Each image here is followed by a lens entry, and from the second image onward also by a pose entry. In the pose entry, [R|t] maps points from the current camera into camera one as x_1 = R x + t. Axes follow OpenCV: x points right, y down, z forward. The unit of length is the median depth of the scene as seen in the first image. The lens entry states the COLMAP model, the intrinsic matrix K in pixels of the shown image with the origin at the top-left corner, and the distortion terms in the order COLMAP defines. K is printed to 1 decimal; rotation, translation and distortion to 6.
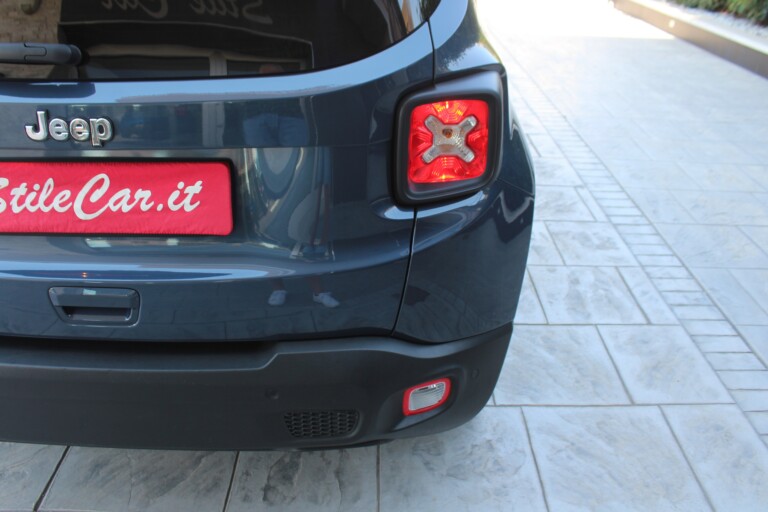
lens RADIAL K [[659.6, 0, 384.0], [0, 659.6, 256.0], [0, 0, 1]] dist [-0.165529, 0.145526]
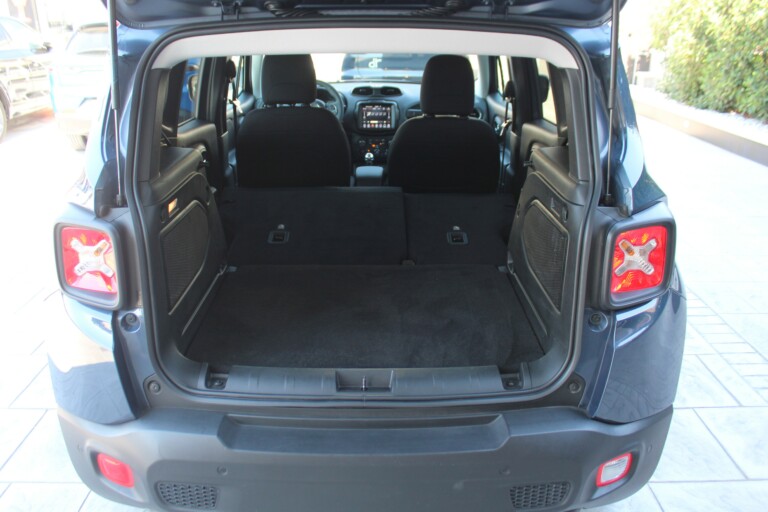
lens RADIAL K [[659.6, 0, 384.0], [0, 659.6, 256.0], [0, 0, 1]] dist [-0.165529, 0.145526]
pose [[0.999796, -0.020153, -0.001130, -0.255899], [0.019783, 0.989469, -0.143385, -0.007726], [0.004007, 0.143333, 0.989666, -0.150863]]
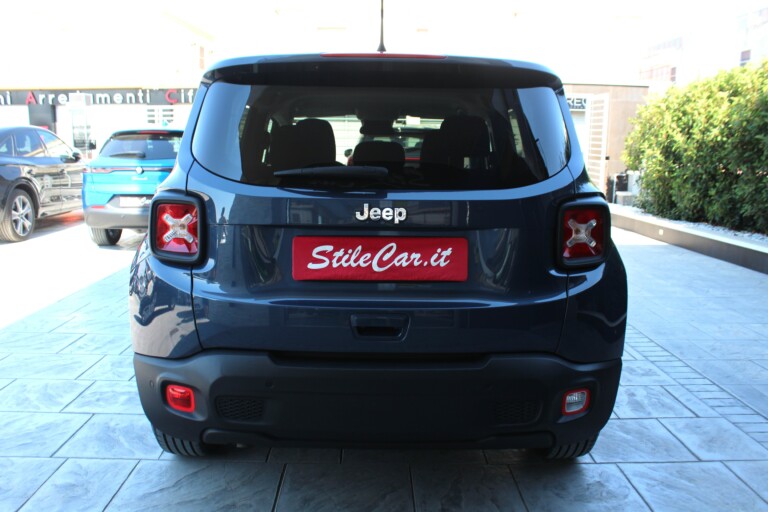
lens RADIAL K [[659.6, 0, 384.0], [0, 659.6, 256.0], [0, 0, 1]] dist [-0.165529, 0.145526]
pose [[0.999874, -0.010494, 0.011886, -0.289967], [0.013918, 0.939991, -0.340916, 0.298097], [-0.007595, 0.341038, 0.940019, -0.374572]]
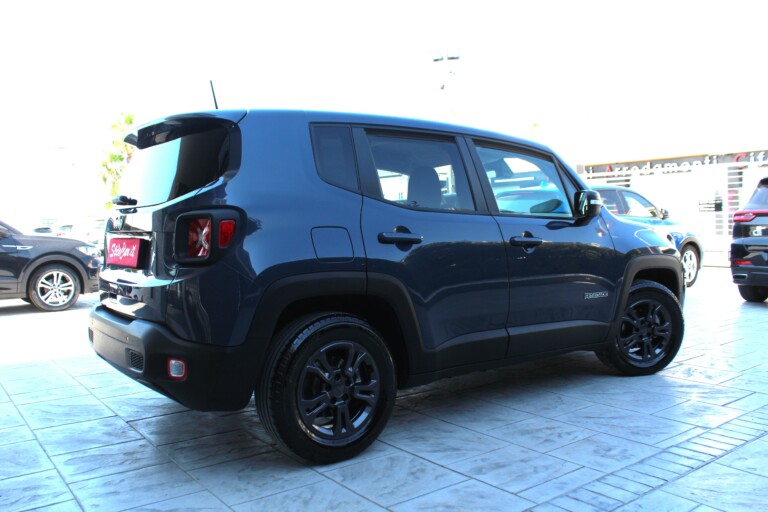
lens RADIAL K [[659.6, 0, 384.0], [0, 659.6, 256.0], [0, 0, 1]] dist [-0.165529, 0.145526]
pose [[0.609375, 0.007273, -0.792849, 1.431192], [-0.360952, 0.892875, -0.269234, 0.155879], [0.705957, 0.450245, 0.546721, 0.180956]]
